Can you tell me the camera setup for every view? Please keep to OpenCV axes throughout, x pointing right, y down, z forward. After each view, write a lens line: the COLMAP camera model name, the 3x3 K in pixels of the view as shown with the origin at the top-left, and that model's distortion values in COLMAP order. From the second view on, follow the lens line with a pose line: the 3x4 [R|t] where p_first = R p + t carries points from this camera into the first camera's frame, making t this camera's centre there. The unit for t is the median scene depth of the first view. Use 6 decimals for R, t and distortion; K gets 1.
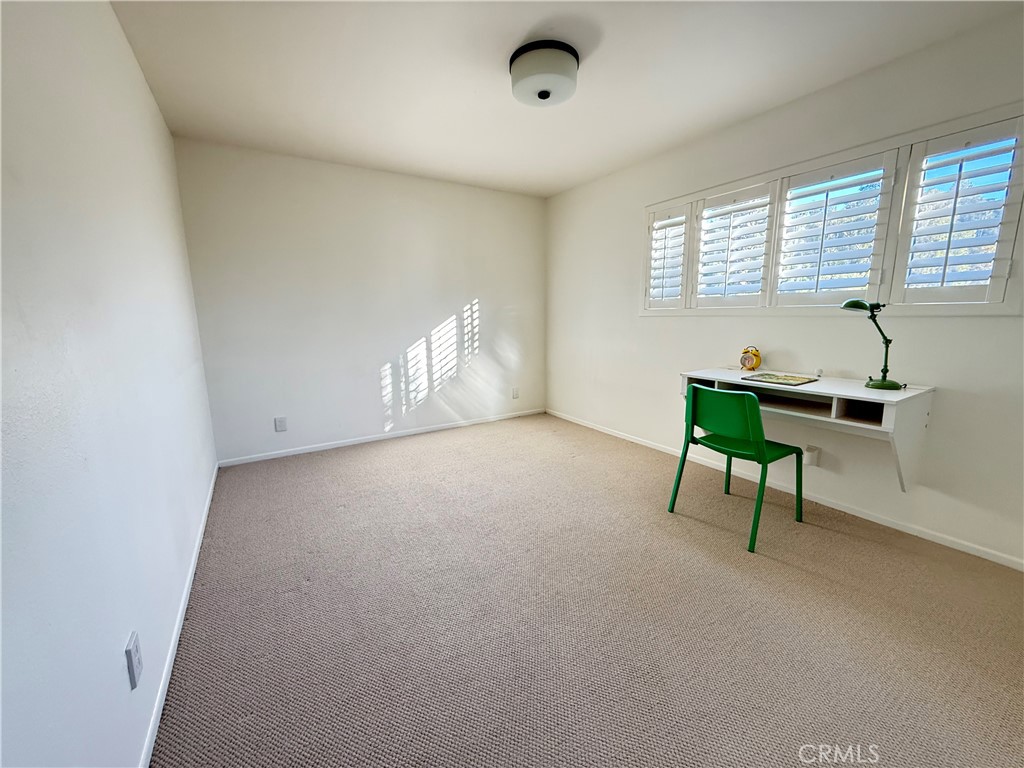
lens RADIAL K [[413.3, 0, 512.0], [0, 413.3, 384.0], [0, 0, 1]] dist [0.002752, 0.000401]
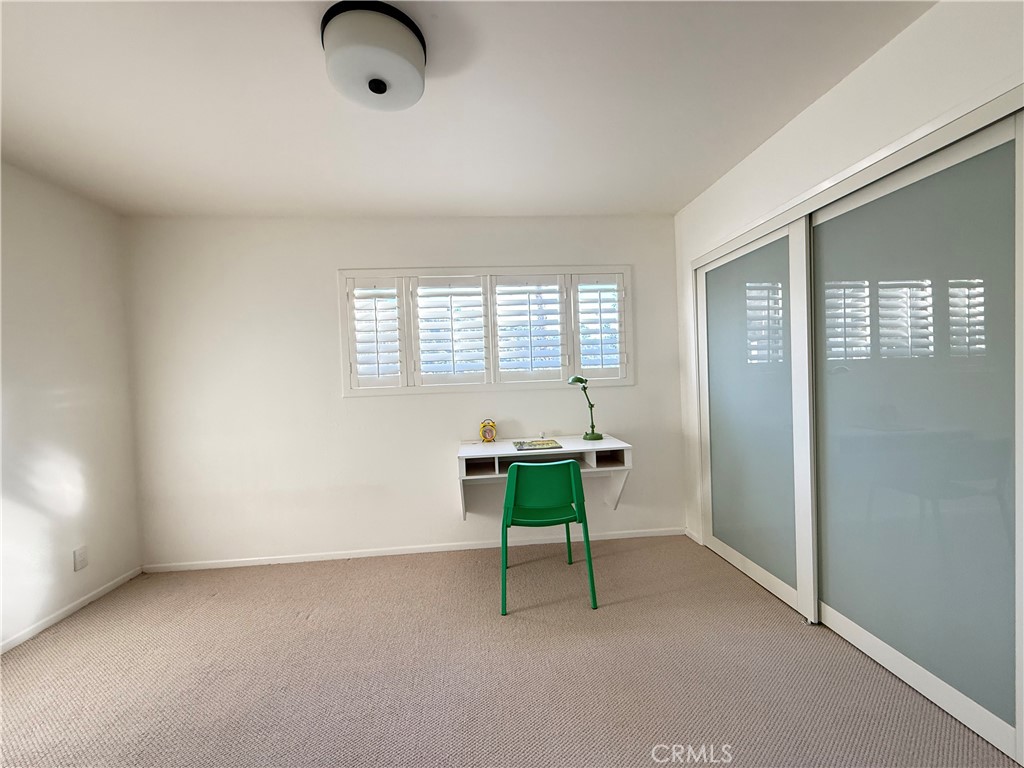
lens RADIAL K [[395.7, 0, 510.3], [0, 395.7, 394.8], [0, 0, 1]] dist [0.000533, 0.000216]
pose [[0.452410, -0.028206, 0.891364, -0.305209], [0.184776, 0.980775, -0.062748, -0.079338], [-0.872458, 0.193091, 0.448924, 0.481104]]
